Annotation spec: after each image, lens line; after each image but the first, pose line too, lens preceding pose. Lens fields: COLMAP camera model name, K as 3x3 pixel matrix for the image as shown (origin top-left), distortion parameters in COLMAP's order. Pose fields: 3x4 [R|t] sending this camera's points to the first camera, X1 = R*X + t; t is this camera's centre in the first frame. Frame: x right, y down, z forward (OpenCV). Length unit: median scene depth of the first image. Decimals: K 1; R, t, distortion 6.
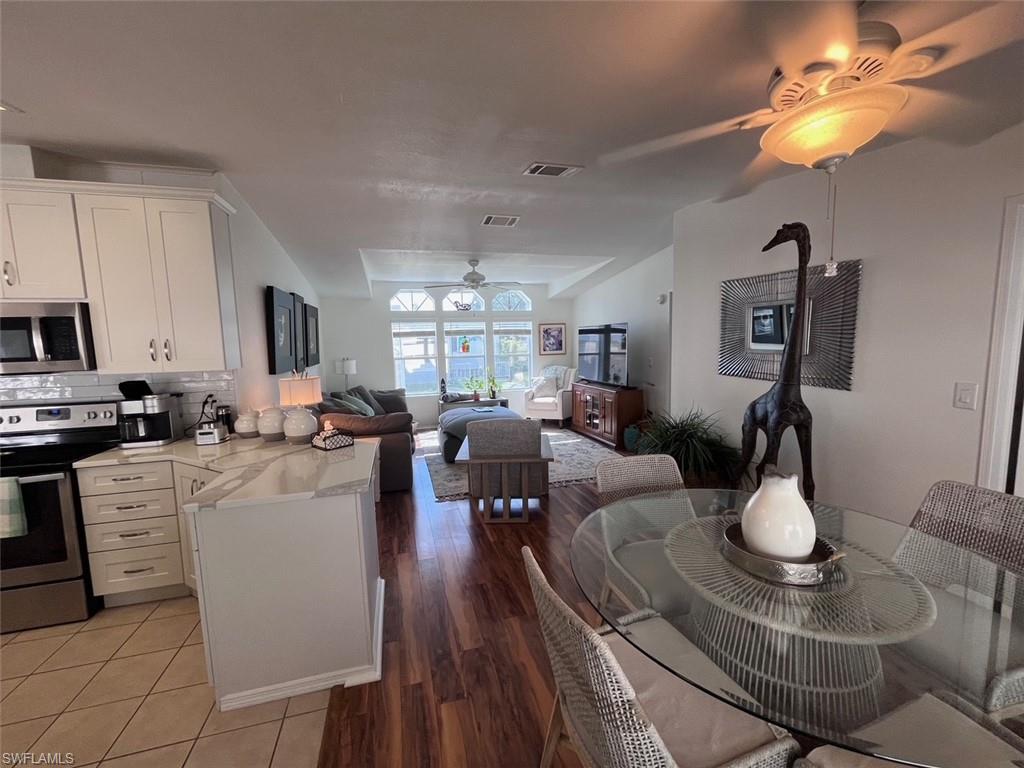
lens RADIAL K [[415.7, 0, 512.0], [0, 415.7, 384.0], [0, 0, 1]] dist [-0.002232, 0.000128]
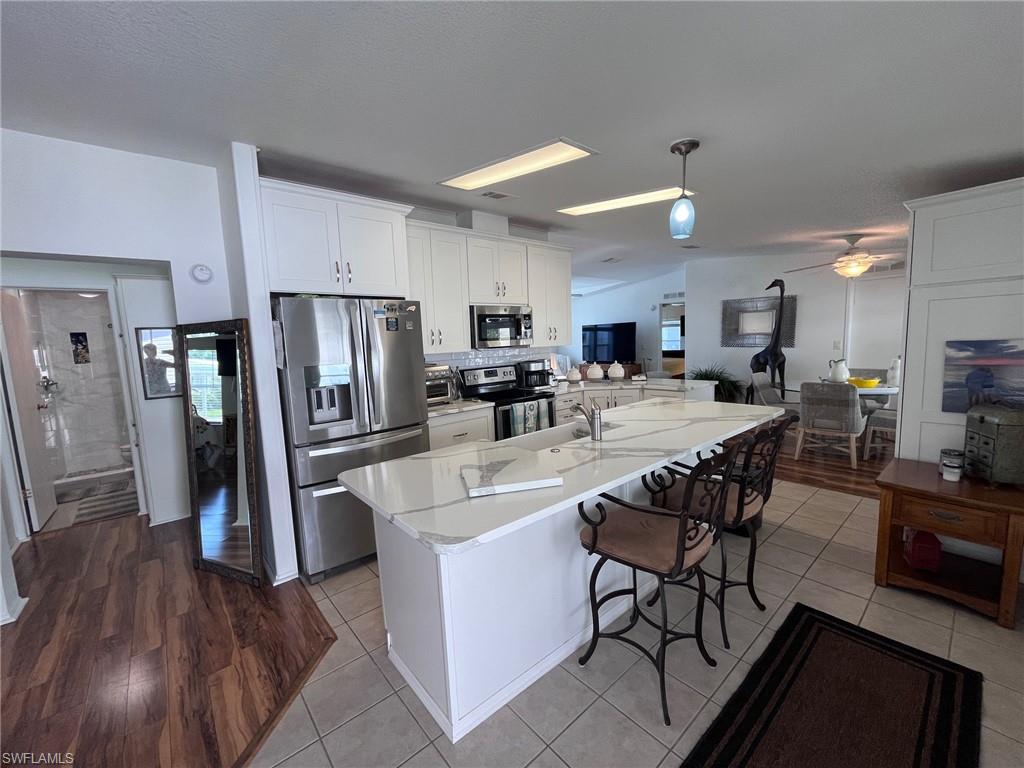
lens RADIAL K [[415.7, 0, 512.0], [0, 415.7, 384.0], [0, 0, 1]] dist [-0.002232, 0.000128]
pose [[0.907203, -0.059147, 0.416515, -1.044747], [0.063235, 0.997991, 0.003988, 0.069143], [-0.415914, 0.022720, 0.909120, -0.324131]]
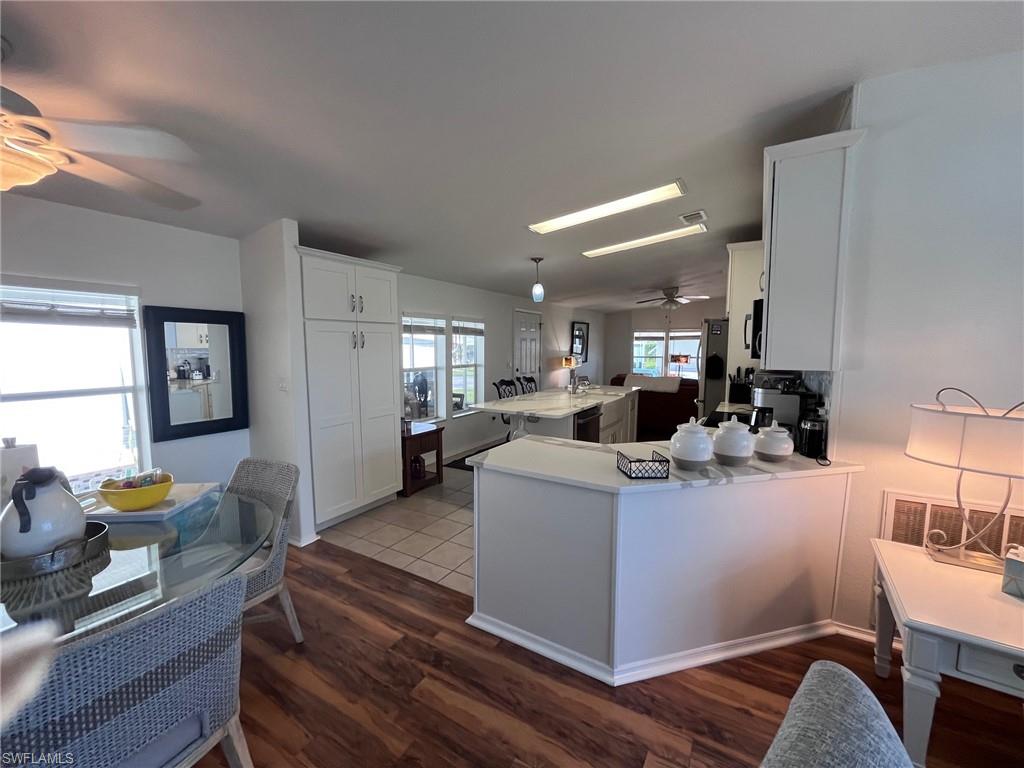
lens RADIAL K [[415.7, 0, 512.0], [0, 415.7, 384.0], [0, 0, 1]] dist [-0.002232, 0.000128]
pose [[-0.725562, 0.088482, -0.682444, 0.146136], [-0.055910, 0.980841, 0.186613, -0.080947], [0.685881, 0.173555, -0.706714, 0.777796]]
